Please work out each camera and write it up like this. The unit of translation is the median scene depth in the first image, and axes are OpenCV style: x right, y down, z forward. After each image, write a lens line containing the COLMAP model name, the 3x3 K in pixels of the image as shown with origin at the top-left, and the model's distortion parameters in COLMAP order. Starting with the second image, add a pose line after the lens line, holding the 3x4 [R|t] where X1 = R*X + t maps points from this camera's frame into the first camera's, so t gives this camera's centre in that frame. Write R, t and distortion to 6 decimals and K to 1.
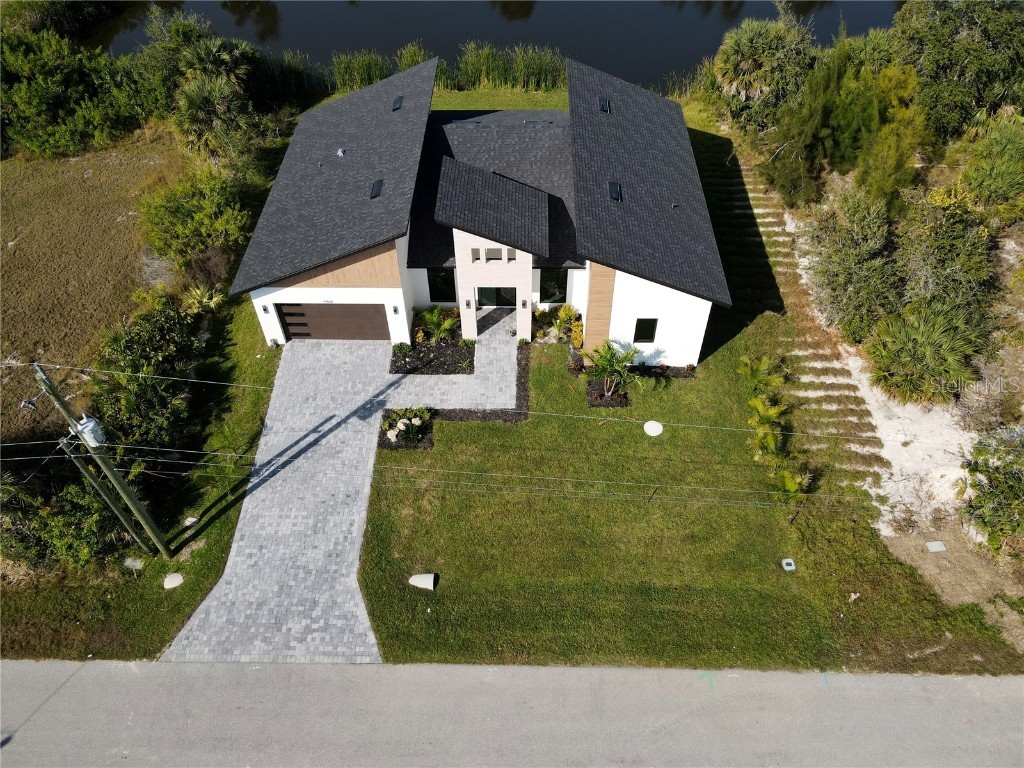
lens RADIAL K [[749.1, 0, 511.5], [0, 749.1, 390.8], [0, 0, 1]] dist [0.005604, 0.016768]
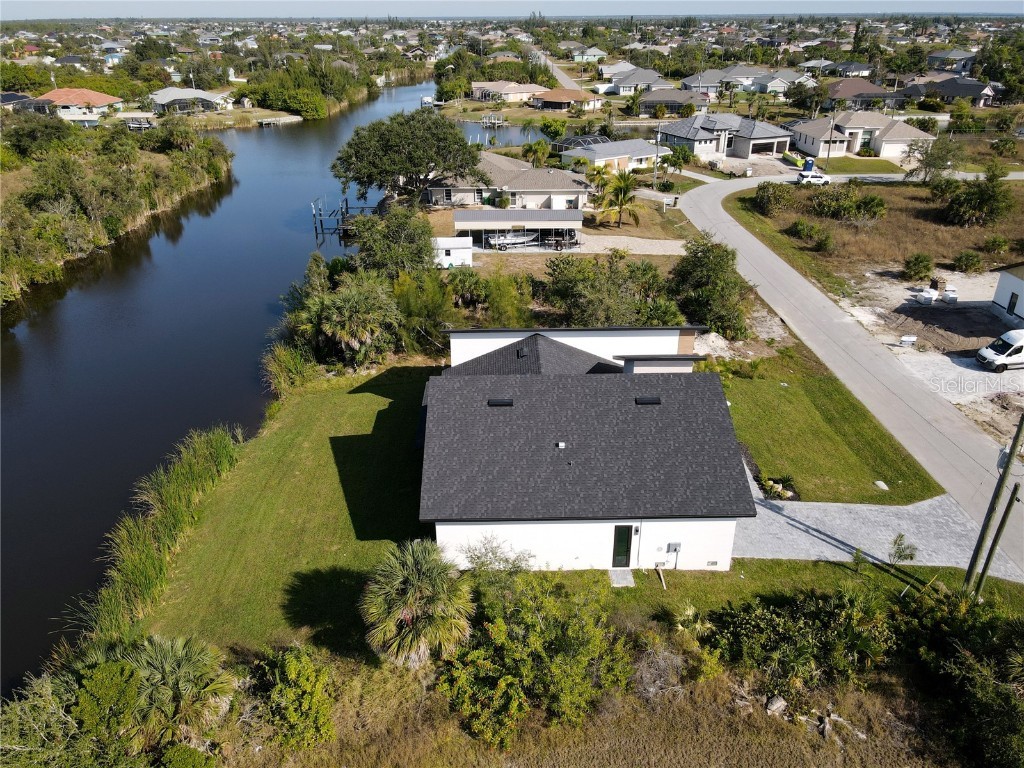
lens RADIAL K [[749.1, 0, 511.5], [0, 749.1, 390.8], [0, 0, 1]] dist [0.005604, 0.016768]
pose [[-0.039213, -0.431039, 0.901481, -1.325754], [0.751059, 0.582339, 0.311113, -0.871238], [-0.659069, 0.689265, 0.300900, 0.848629]]
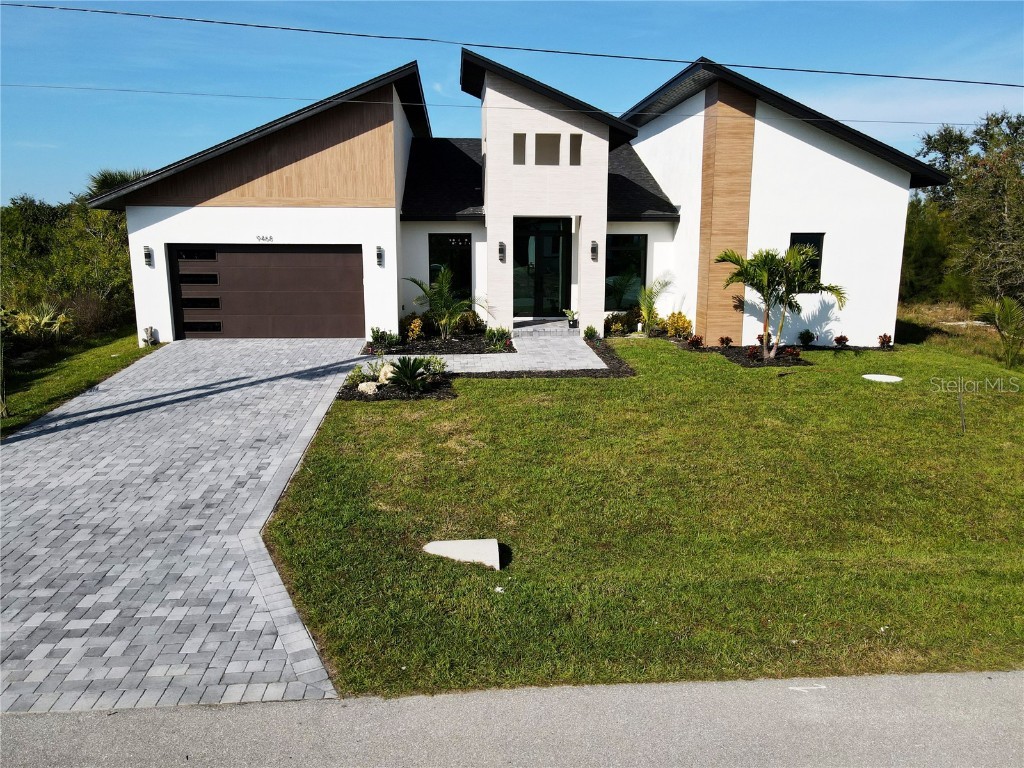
lens RADIAL K [[749.1, 0, 511.5], [0, 749.1, 390.8], [0, 0, 1]] dist [0.005604, 0.016768]
pose [[0.995318, -0.006624, 0.096424, -0.121854], [0.063063, 0.800535, -0.595959, 0.371668], [-0.073243, 0.599250, 0.797205, 0.653892]]
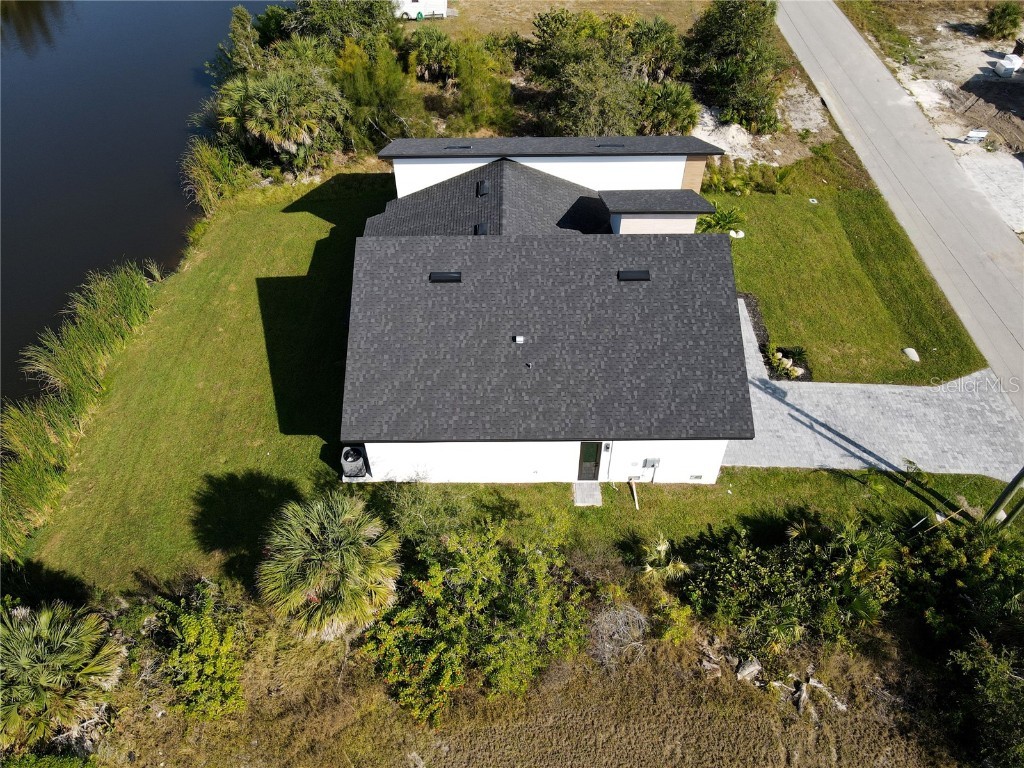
lens RADIAL K [[749.1, 0, 511.5], [0, 749.1, 390.8], [0, 0, 1]] dist [0.005604, 0.016768]
pose [[-0.025352, -0.716775, 0.696844, -0.995494], [0.753089, 0.444726, 0.484845, -0.828784], [-0.657429, 0.537078, 0.528521, 0.753398]]
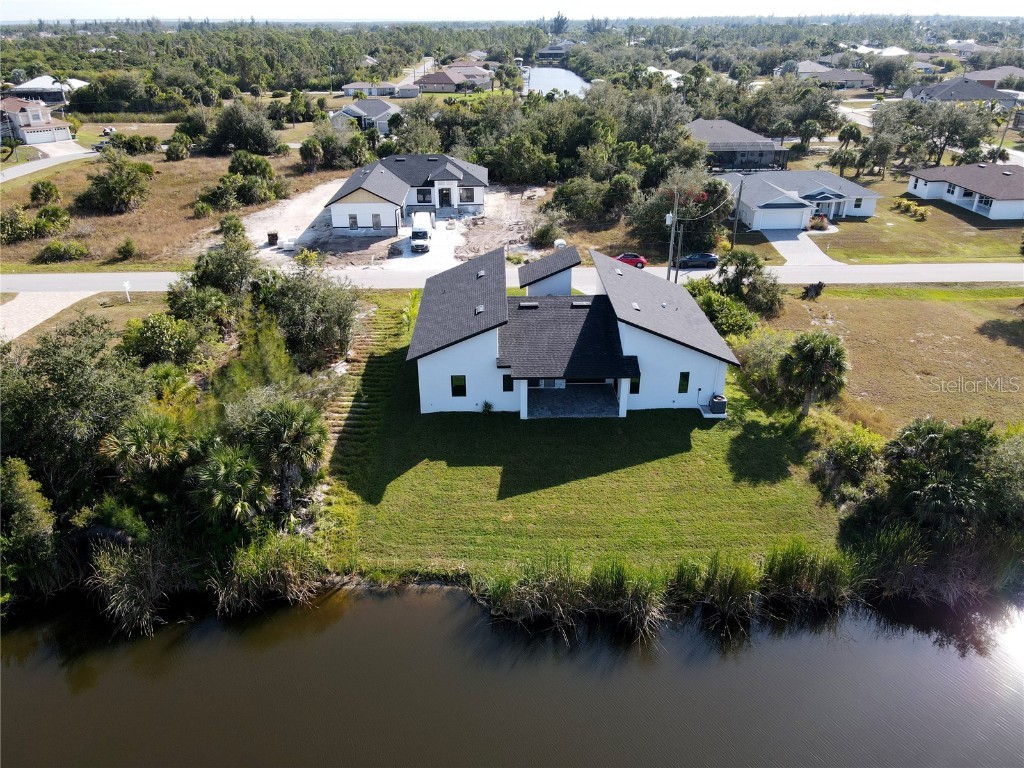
lens RADIAL K [[753.8, 0, 512.0], [0, 753.8, 384.0], [0, 0, 1]] dist [0.009558, 0.011129]
pose [[-0.998813, 0.033811, -0.035063, 0.149199], [-0.024692, 0.269037, 0.962813, -2.038596], [0.041987, 0.962536, -0.267882, 1.856103]]
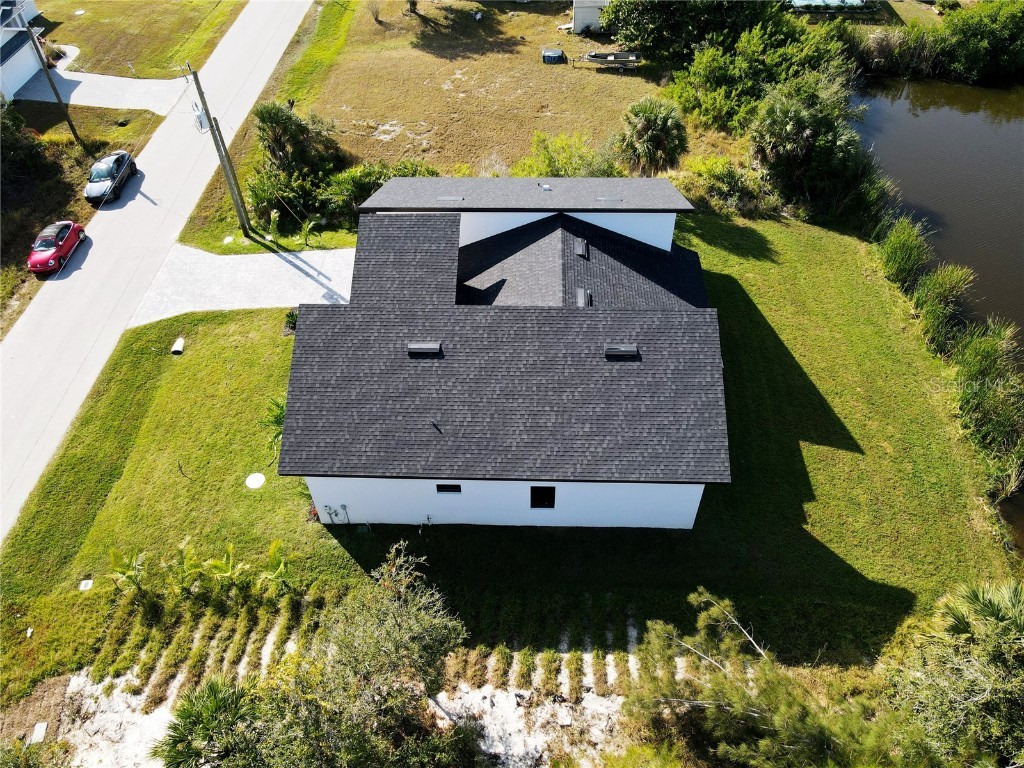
lens RADIAL K [[749.1, 0, 511.5], [0, 749.1, 390.8], [0, 0, 1]] dist [0.005604, 0.016768]
pose [[-0.015477, 0.739230, -0.673275, 0.835407], [-0.734664, 0.448354, 0.509164, -0.836392], [0.678255, 0.502511, 0.536147, 0.667582]]
